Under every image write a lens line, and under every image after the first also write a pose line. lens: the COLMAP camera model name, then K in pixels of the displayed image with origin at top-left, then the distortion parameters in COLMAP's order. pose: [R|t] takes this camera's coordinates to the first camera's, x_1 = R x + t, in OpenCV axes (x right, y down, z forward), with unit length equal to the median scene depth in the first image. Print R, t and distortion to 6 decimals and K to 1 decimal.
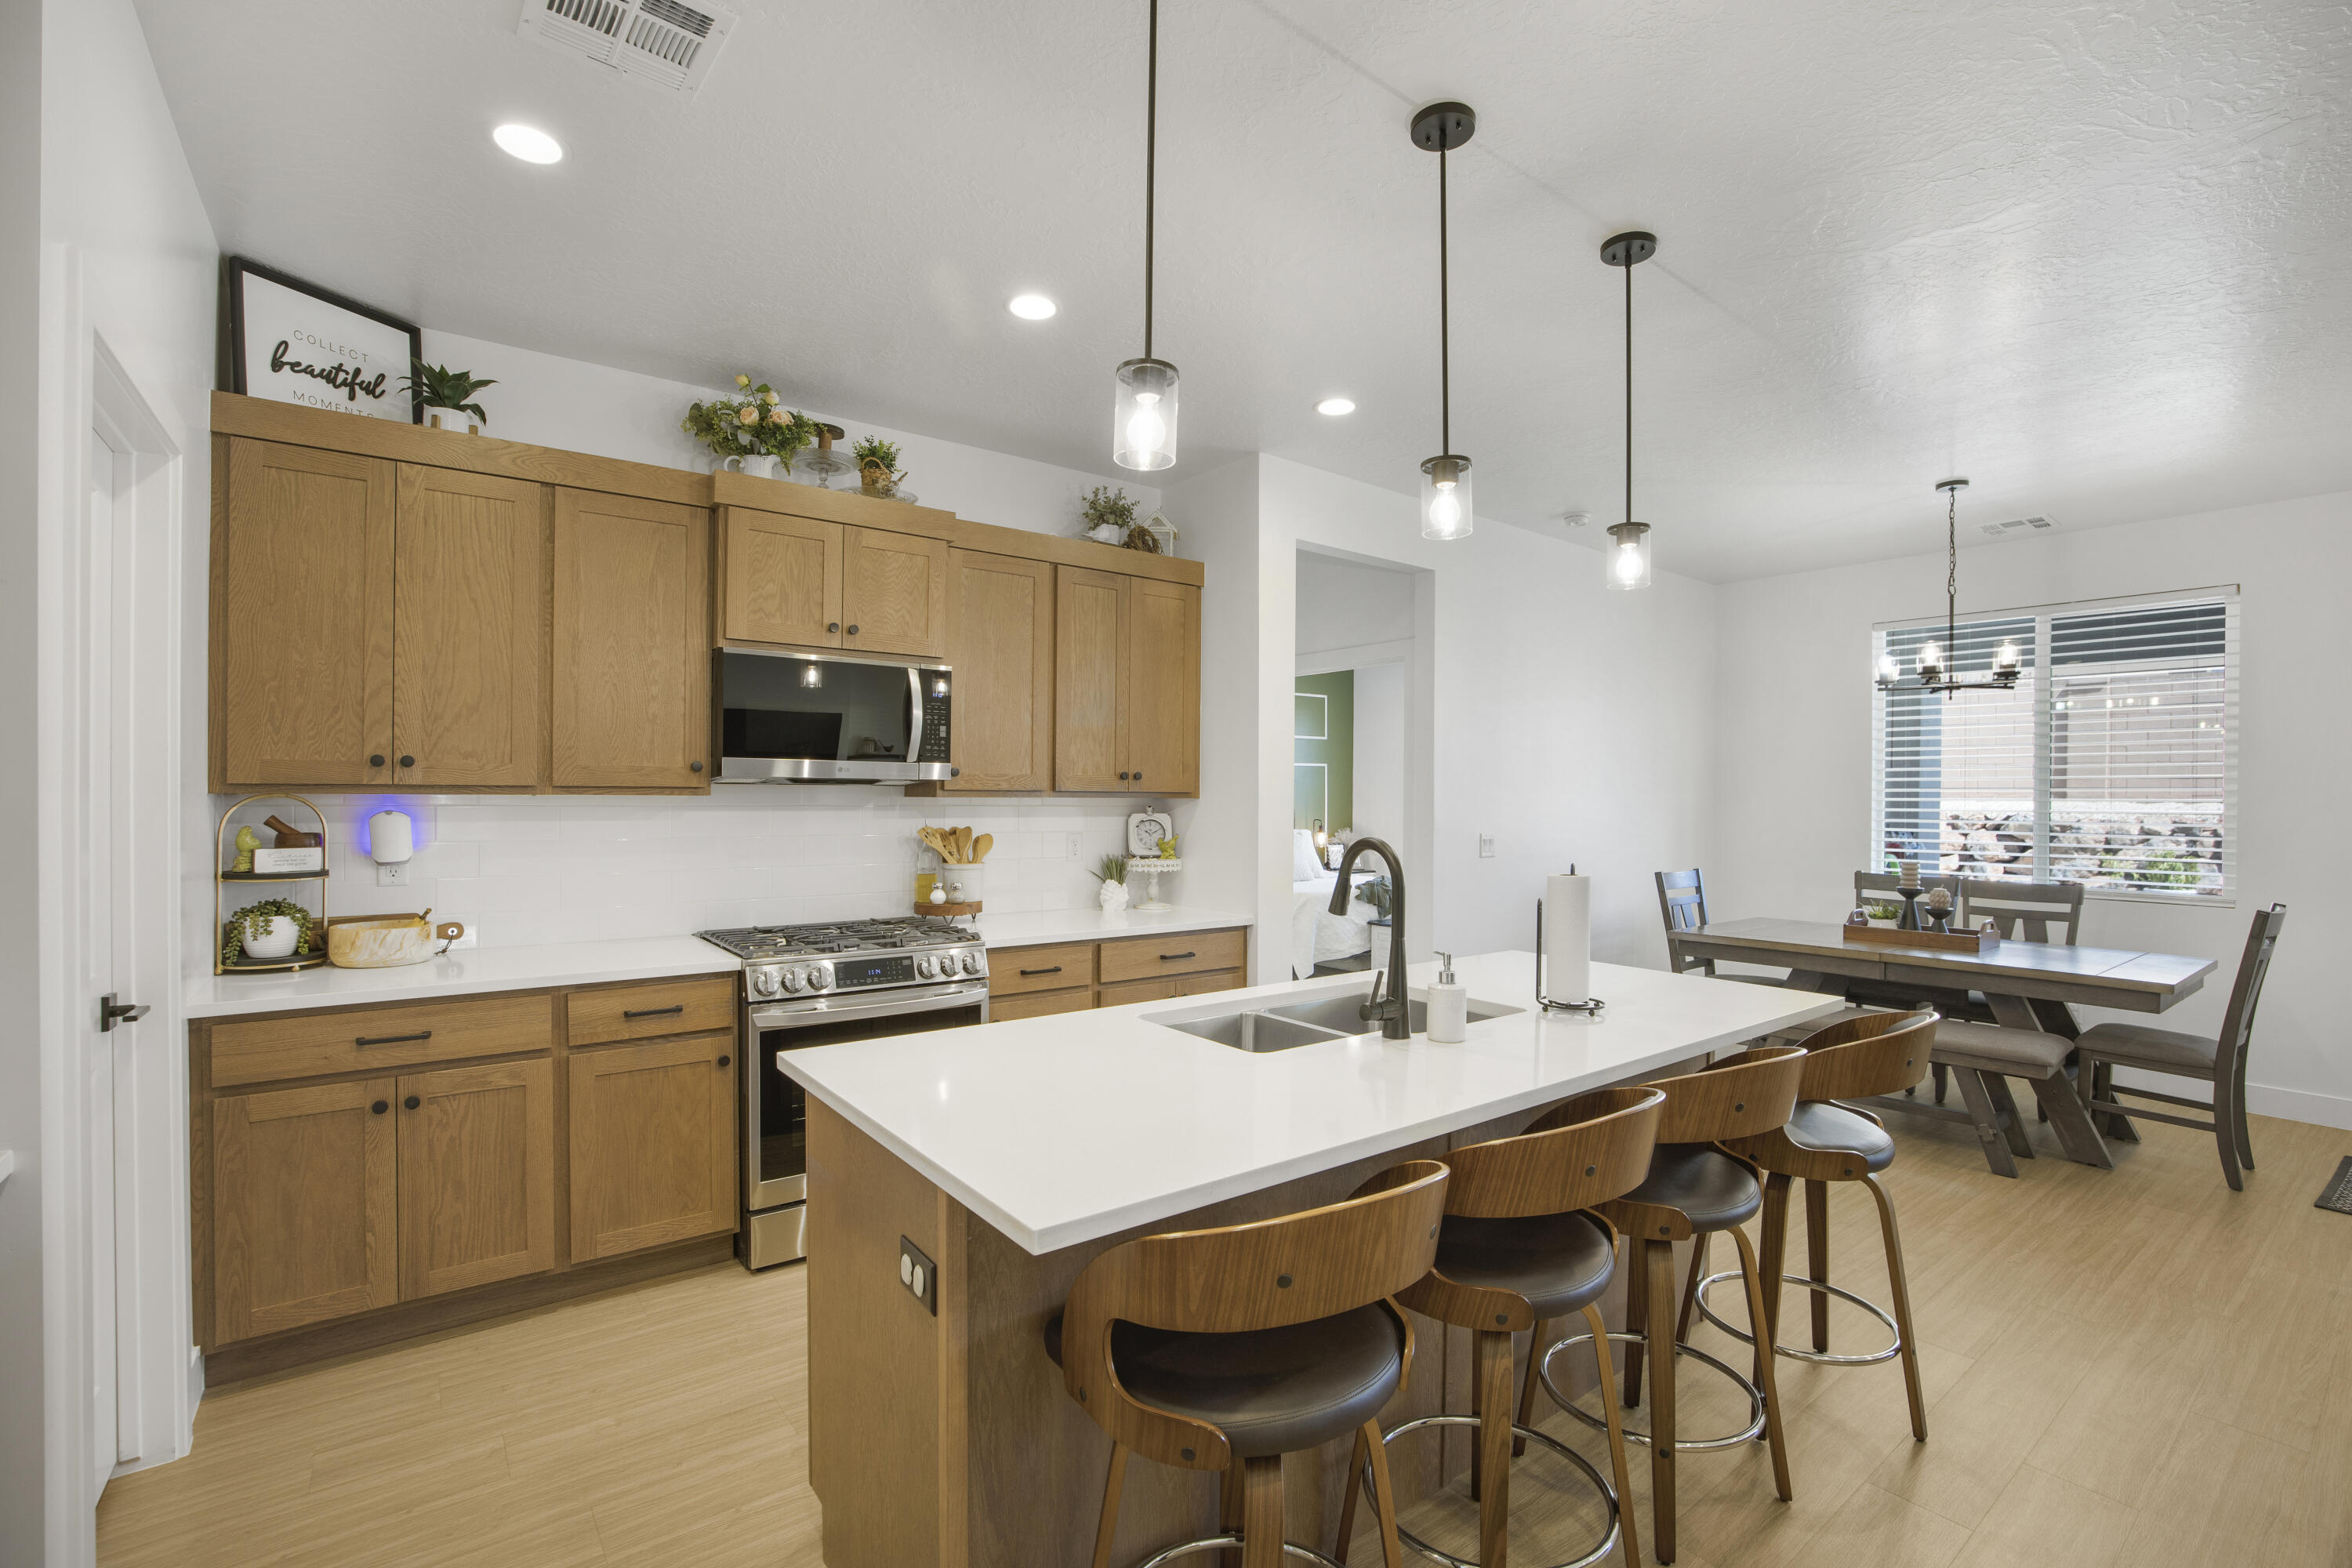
lens RADIAL K [[1062.8, 0, 1187.0], [0, 1062.8, 790.7], [0, 0, 1]] dist [-0.015111, -0.000370]
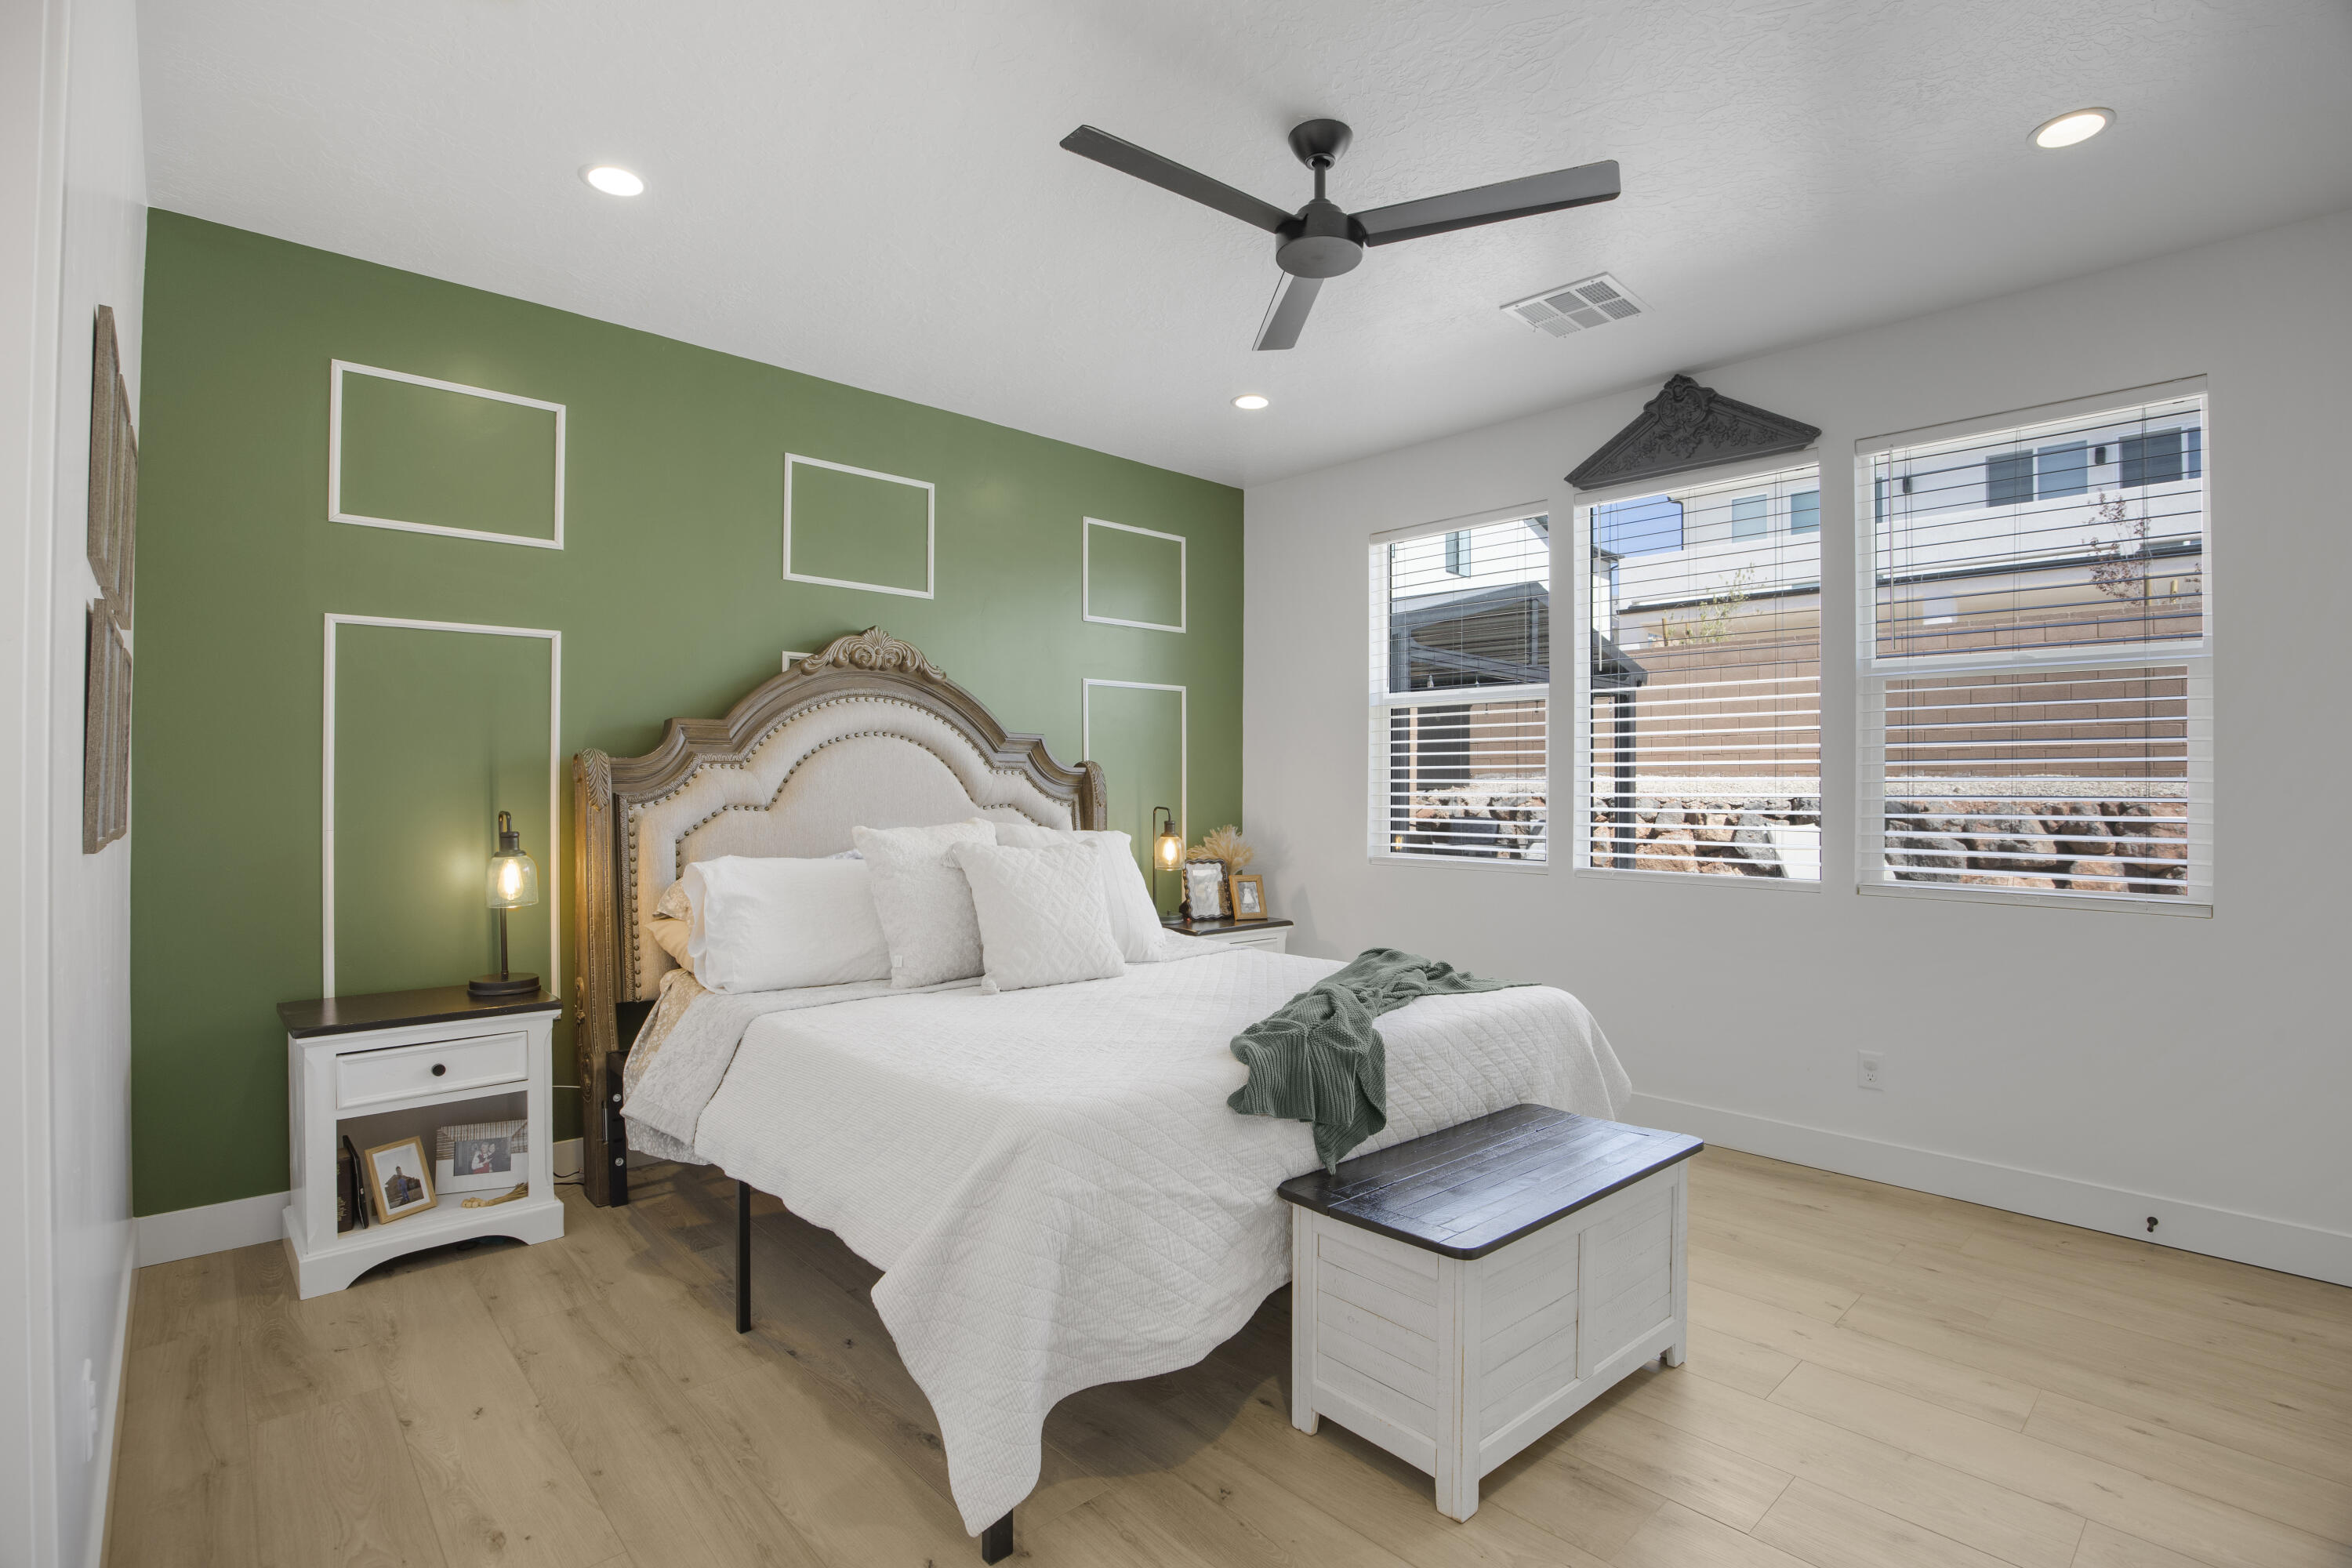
lens RADIAL K [[1127.1, 0, 1173.2], [0, 1127.1, 777.6], [0, 0, 1]] dist [-0.000022, 0.000079]
pose [[0.996978, -0.005366, 0.077499, 0.092384], [0.006015, 0.999949, -0.008142, 0.018771], [-0.077452, 0.008583, 0.996959, 0.541708]]
